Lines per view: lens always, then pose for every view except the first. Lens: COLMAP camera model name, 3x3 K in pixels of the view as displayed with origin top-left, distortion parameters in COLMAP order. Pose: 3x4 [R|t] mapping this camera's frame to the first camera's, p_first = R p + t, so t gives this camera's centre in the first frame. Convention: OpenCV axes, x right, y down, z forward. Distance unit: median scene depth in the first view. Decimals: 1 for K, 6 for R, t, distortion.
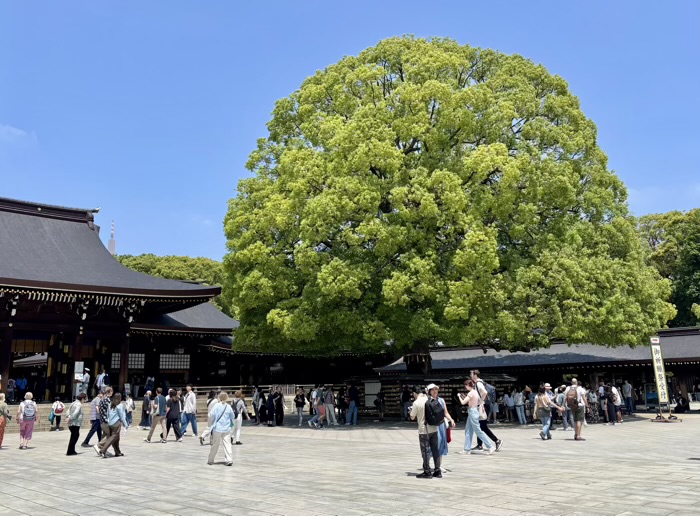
lens RADIAL K [[622.0, 0, 350.0], [0, 622.0, 258.0], [0, 0, 1]] dist [0.093294, 0.001151]
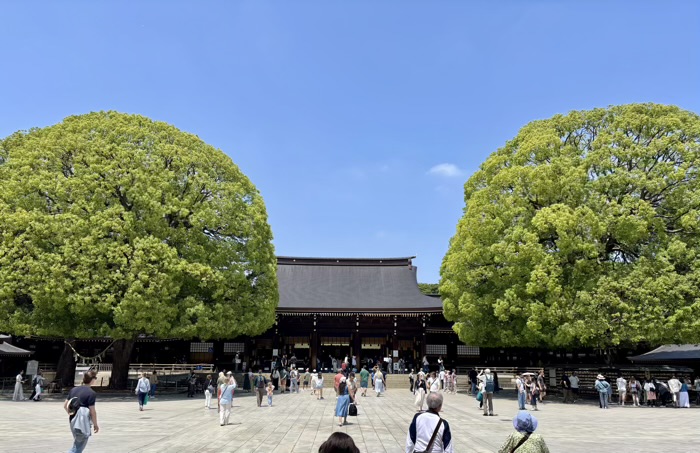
lens RADIAL K [[497.8, 0, 350.8], [0, 497.8, 270.5], [0, 0, 1]] dist [0.048370, -0.092162]
pose [[0.745329, -0.095572, -0.659812, 0.373959], [0.108910, 0.993831, -0.020929, -0.036124], [0.657742, -0.056261, 0.751140, -0.084918]]
